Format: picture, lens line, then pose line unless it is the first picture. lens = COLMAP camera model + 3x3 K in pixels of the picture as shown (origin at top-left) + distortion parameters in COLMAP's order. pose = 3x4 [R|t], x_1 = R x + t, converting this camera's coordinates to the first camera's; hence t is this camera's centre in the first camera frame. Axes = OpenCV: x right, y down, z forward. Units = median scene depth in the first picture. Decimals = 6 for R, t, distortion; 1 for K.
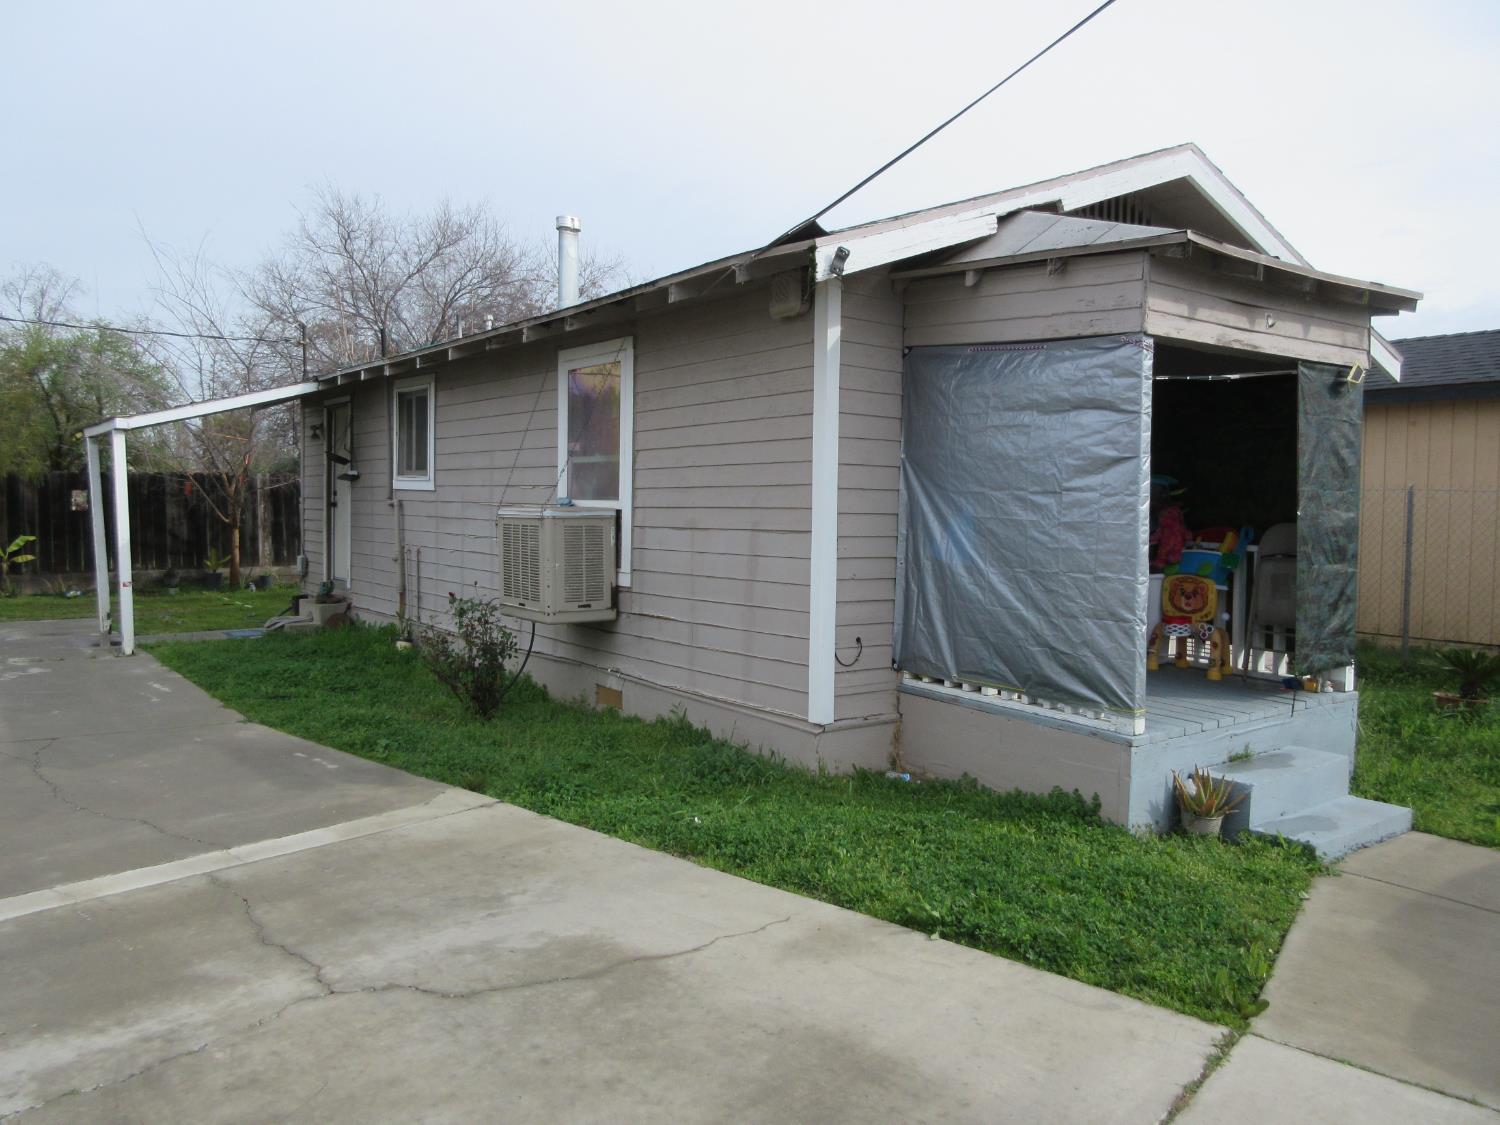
lens RADIAL K [[1118.2, 0, 750.0], [0, 1118.2, 562.5], [0, 0, 1]] dist [-0.004501, -0.001694]
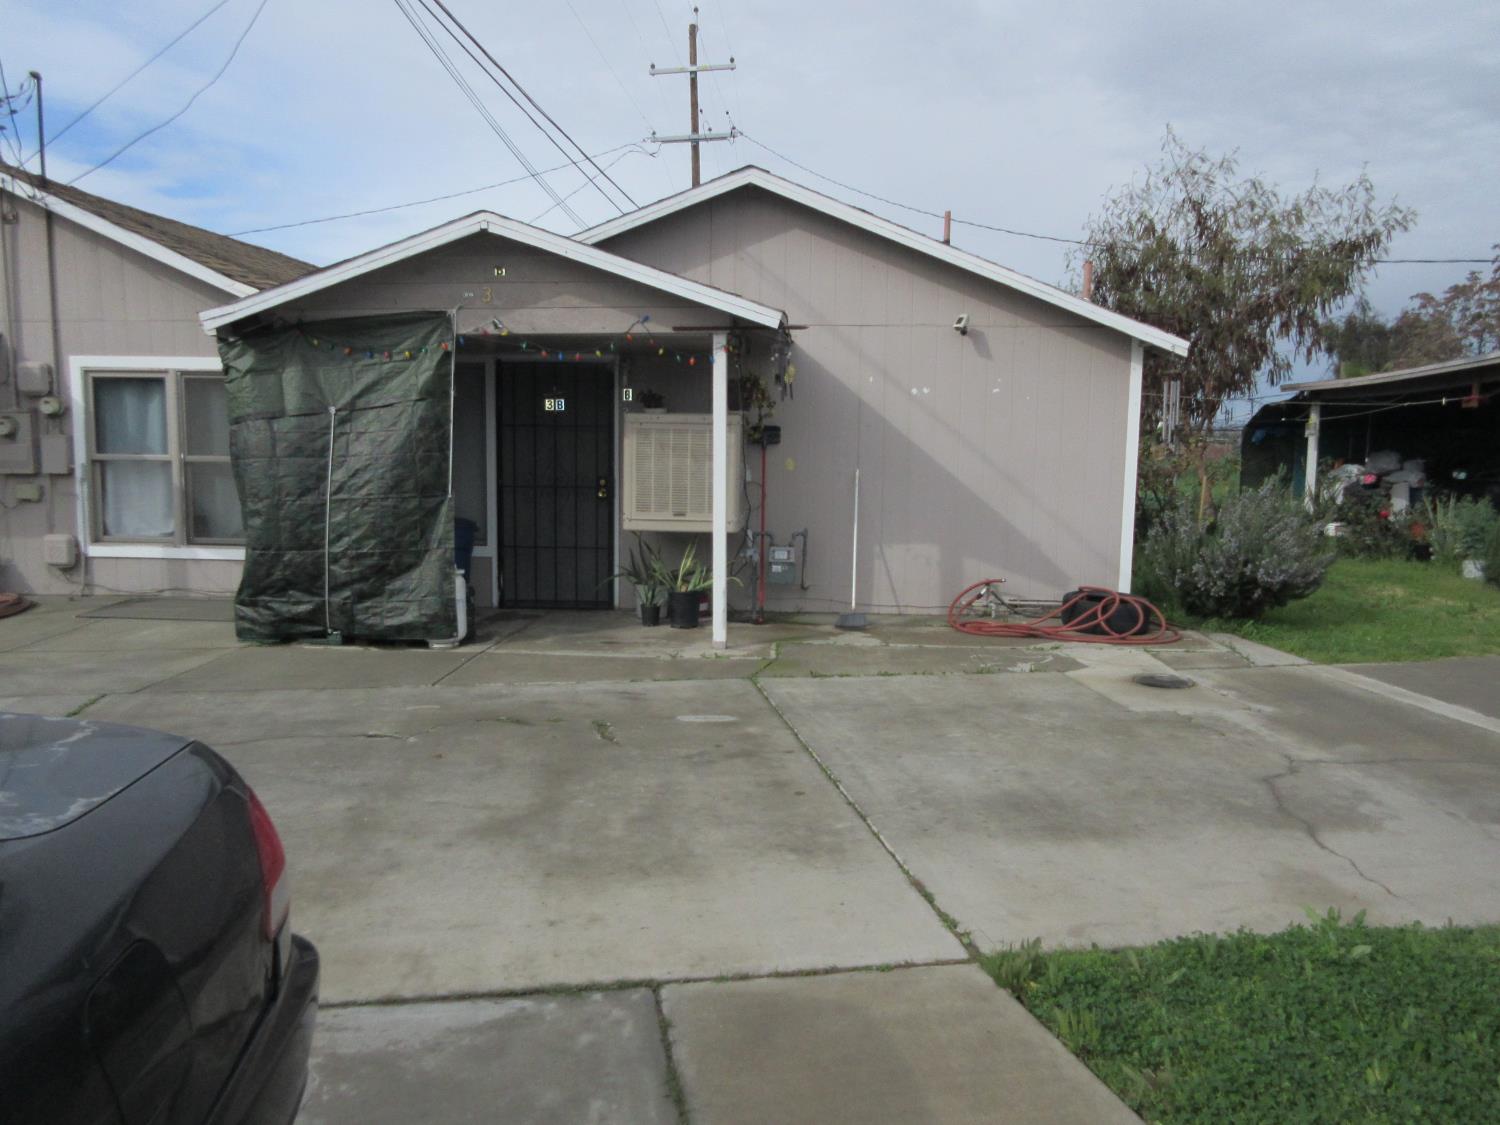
lens RADIAL K [[1118.2, 0, 750.0], [0, 1118.2, 562.5], [0, 0, 1]] dist [-0.004501, -0.001694]
pose [[-0.644507, 0.065996, -0.761745, 1.252717], [-0.063370, 0.988230, 0.139235, -0.045494], [0.761968, 0.138010, -0.632739, 1.376998]]
